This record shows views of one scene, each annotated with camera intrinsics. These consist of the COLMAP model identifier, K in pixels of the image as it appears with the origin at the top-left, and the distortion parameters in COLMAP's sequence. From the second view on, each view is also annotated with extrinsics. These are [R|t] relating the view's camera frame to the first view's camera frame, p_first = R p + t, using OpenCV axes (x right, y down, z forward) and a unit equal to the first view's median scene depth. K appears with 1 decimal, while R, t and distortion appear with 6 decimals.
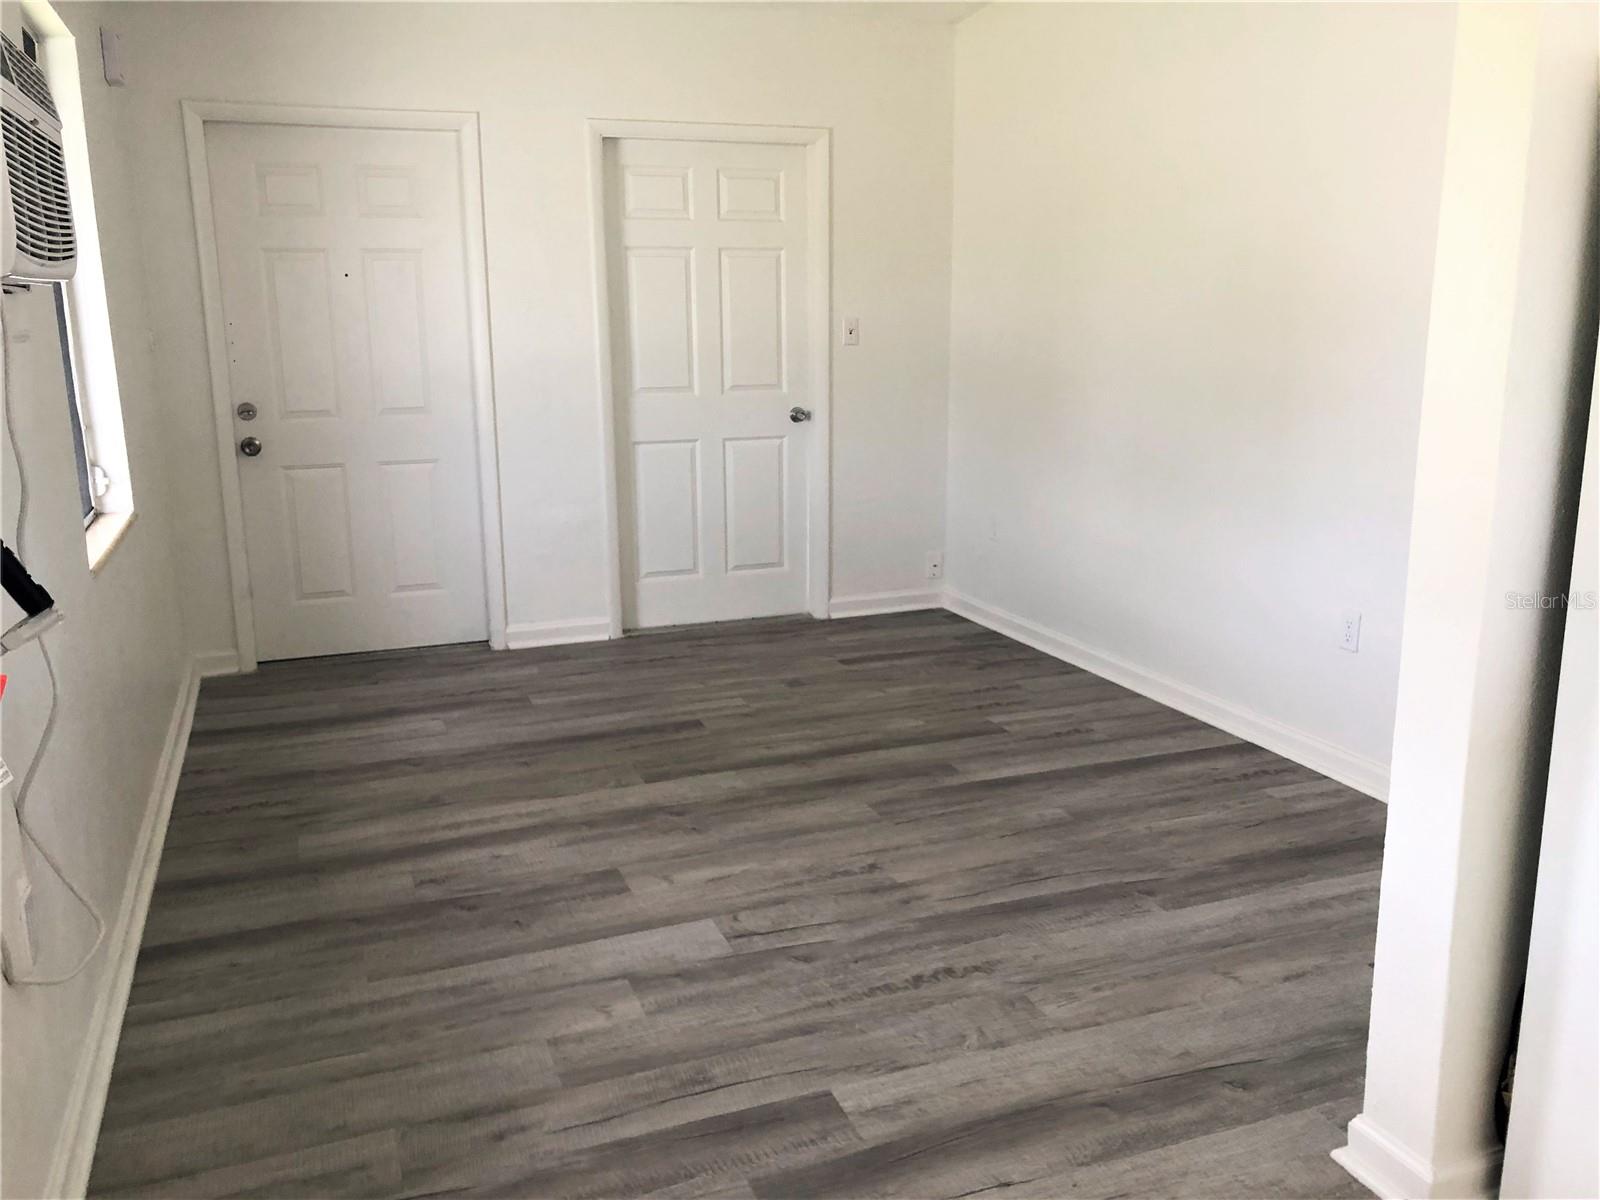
lens RADIAL K [[1286.2, 0, 794.0], [0, 1286.2, 622.0], [0, 0, 1]] dist [0.000738, -0.003900]
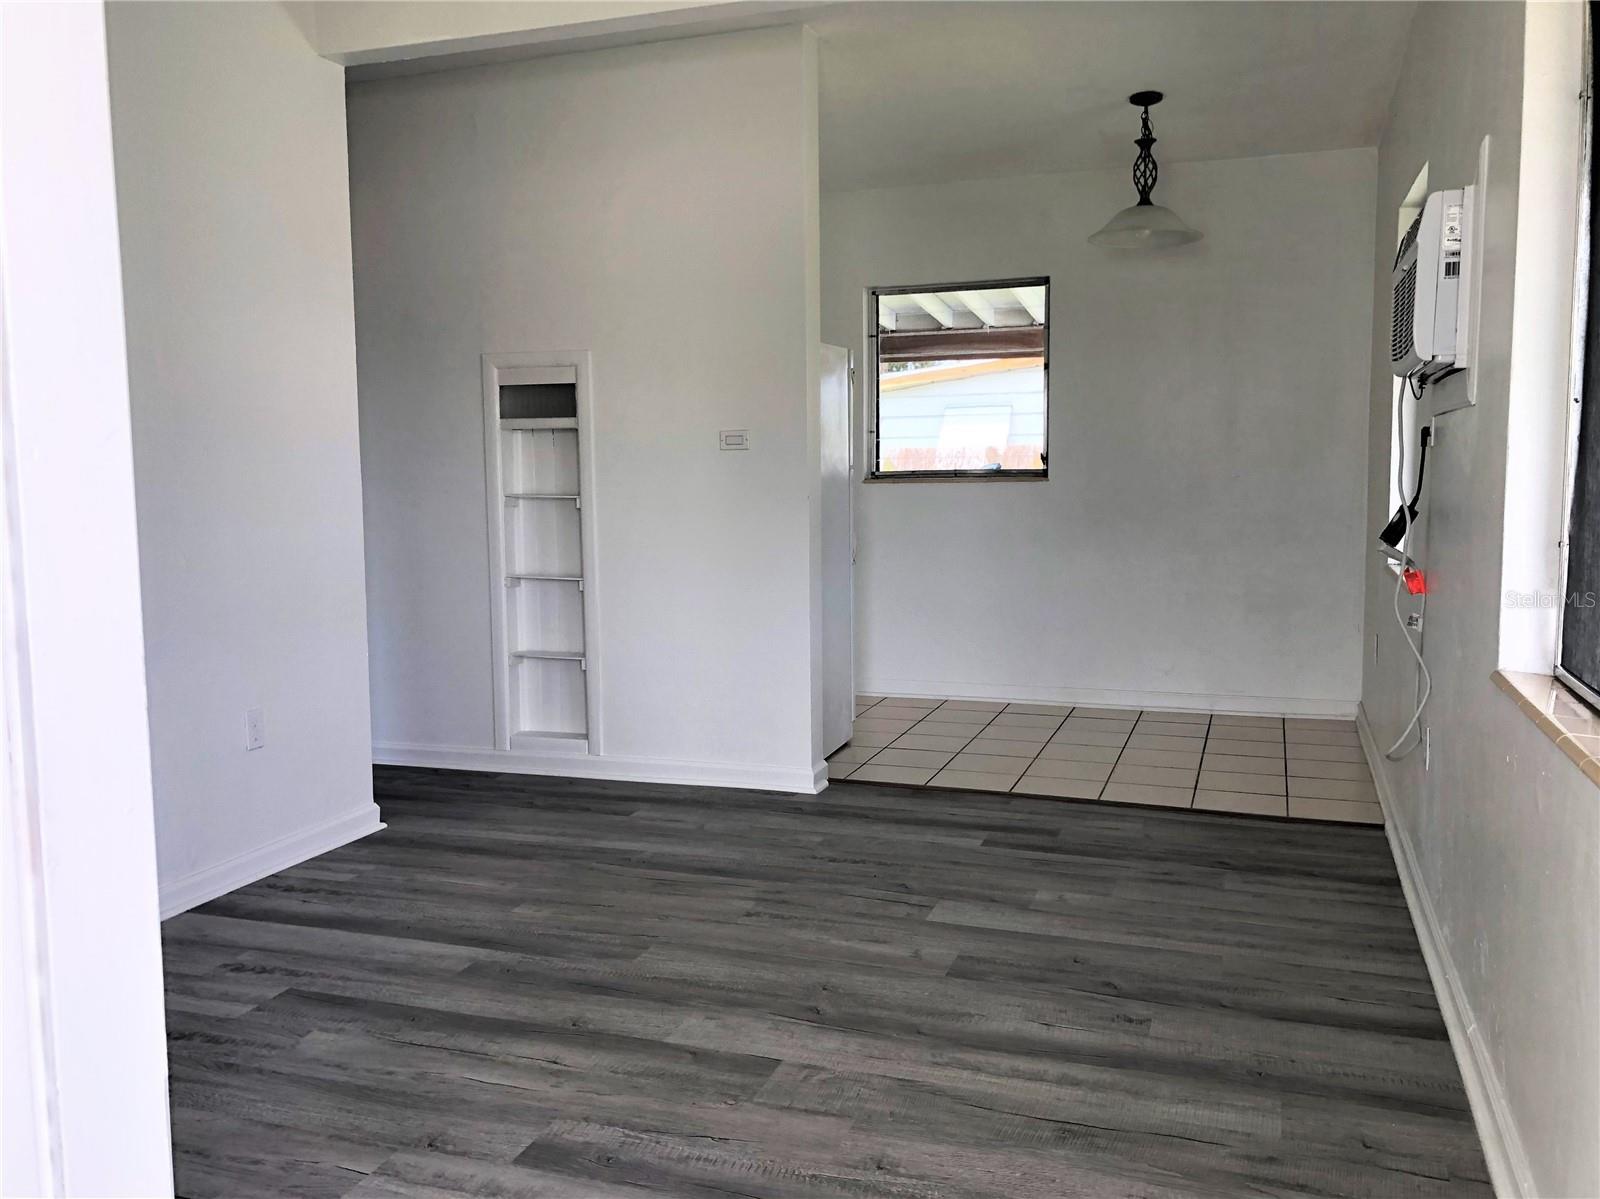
lens RADIAL K [[1357.0, 0, 794.8], [0, 1357.0, 592.5], [0, 0, 1]] dist [0.100700, -0.175716]
pose [[-0.766101, -0.046639, 0.641026, -0.612207], [0.169715, 0.947285, 0.271751, -0.329287], [-0.619908, 0.316981, -0.717800, 1.521527]]
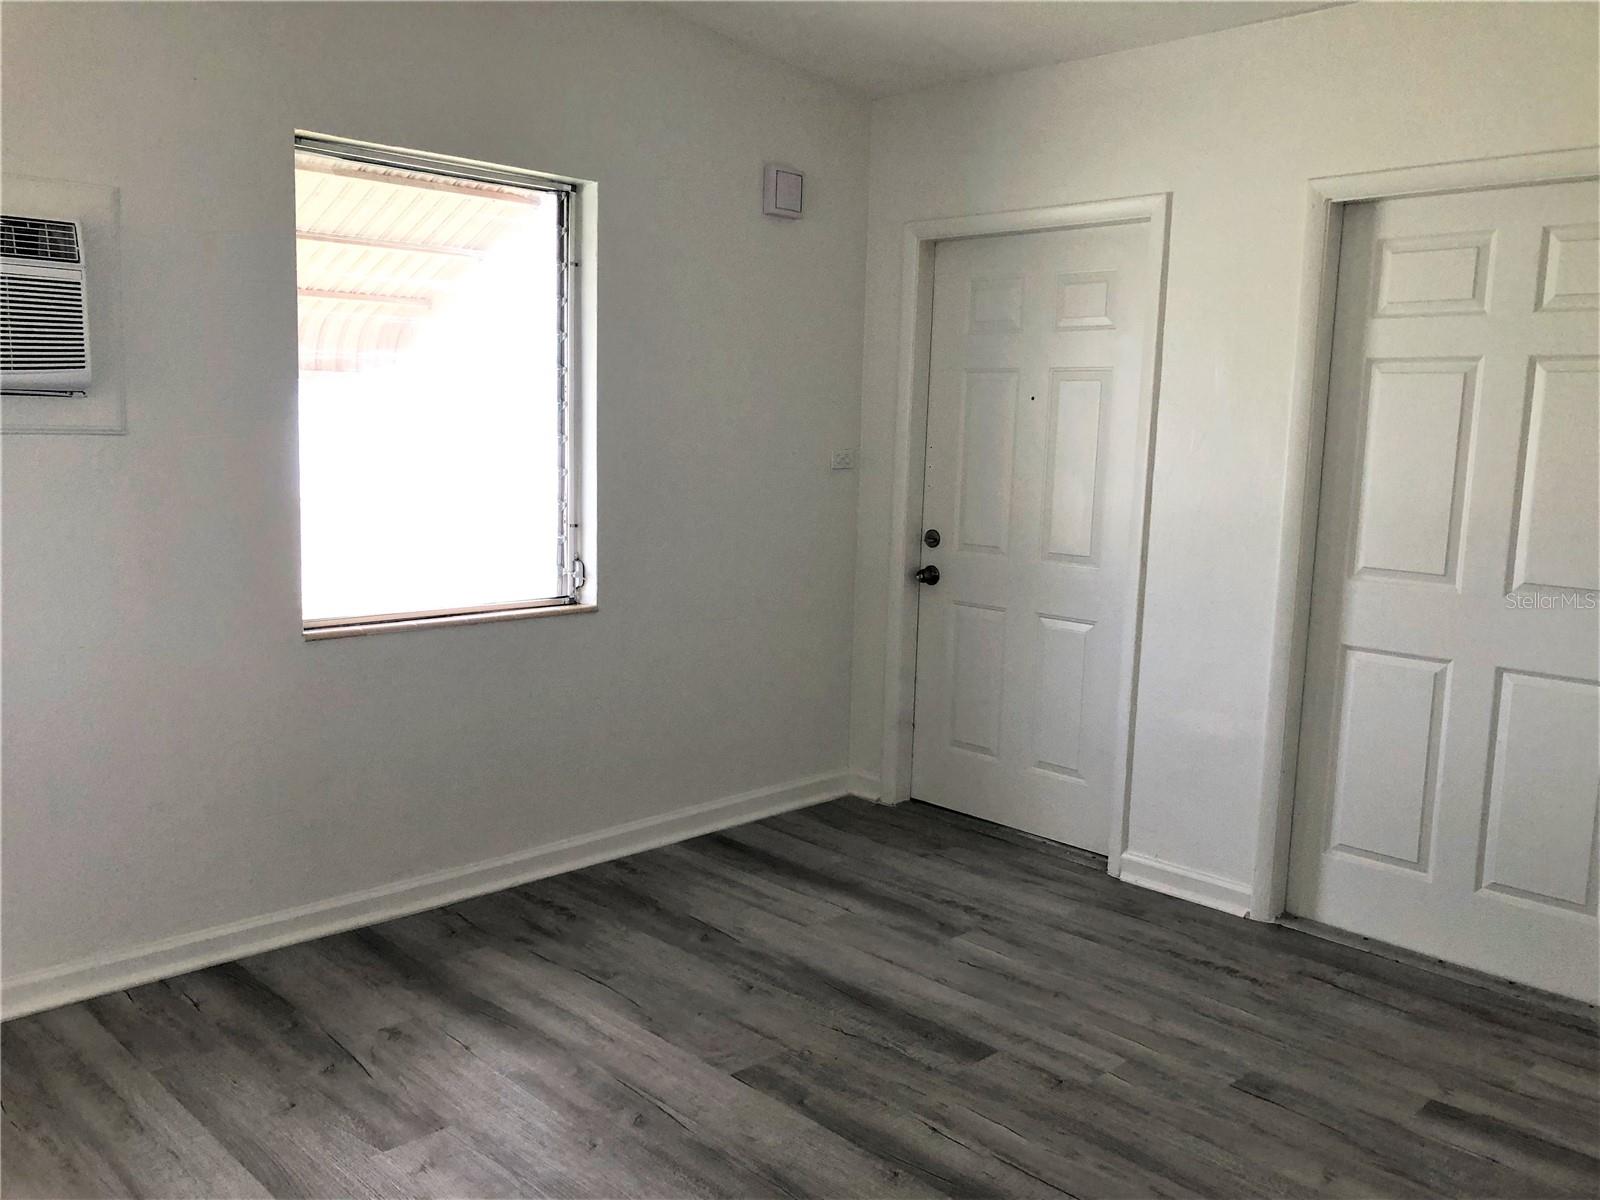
lens RADIAL K [[1302.3, 0, 793.8], [0, 1302.3, 600.7], [0, 0, 1]] dist [0.017174, -0.013459]
pose [[0.401402, 0.143541, -0.904584, 0.556312], [-0.248634, 0.967633, 0.043217, -0.183451], [0.881509, 0.207563, 0.424099, 0.697093]]
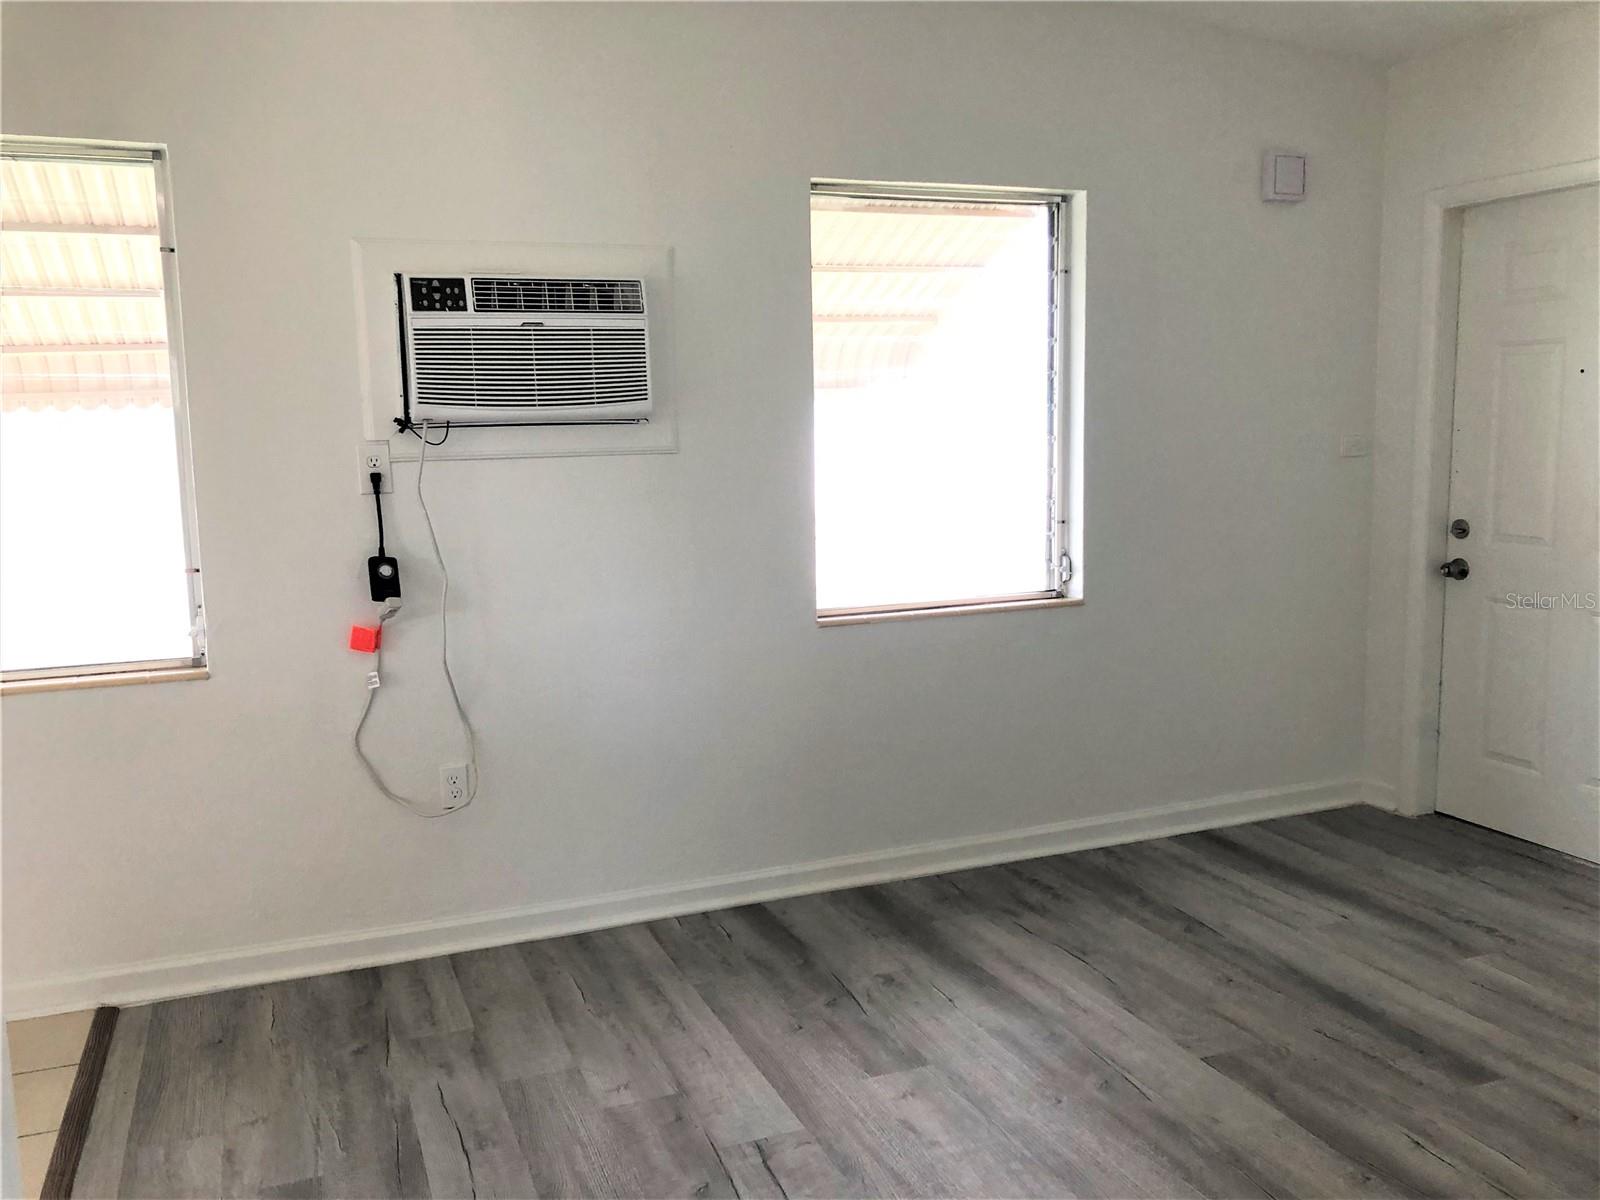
lens RADIAL K [[1302.3, 0, 793.8], [0, 1302.3, 600.7], [0, 0, 1]] dist [0.017174, -0.013459]
pose [[0.016713, 0.143722, -0.989477, 0.616386], [-0.218145, 0.966299, 0.136671, -0.189307], [0.975773, 0.213565, 0.047502, 0.715612]]
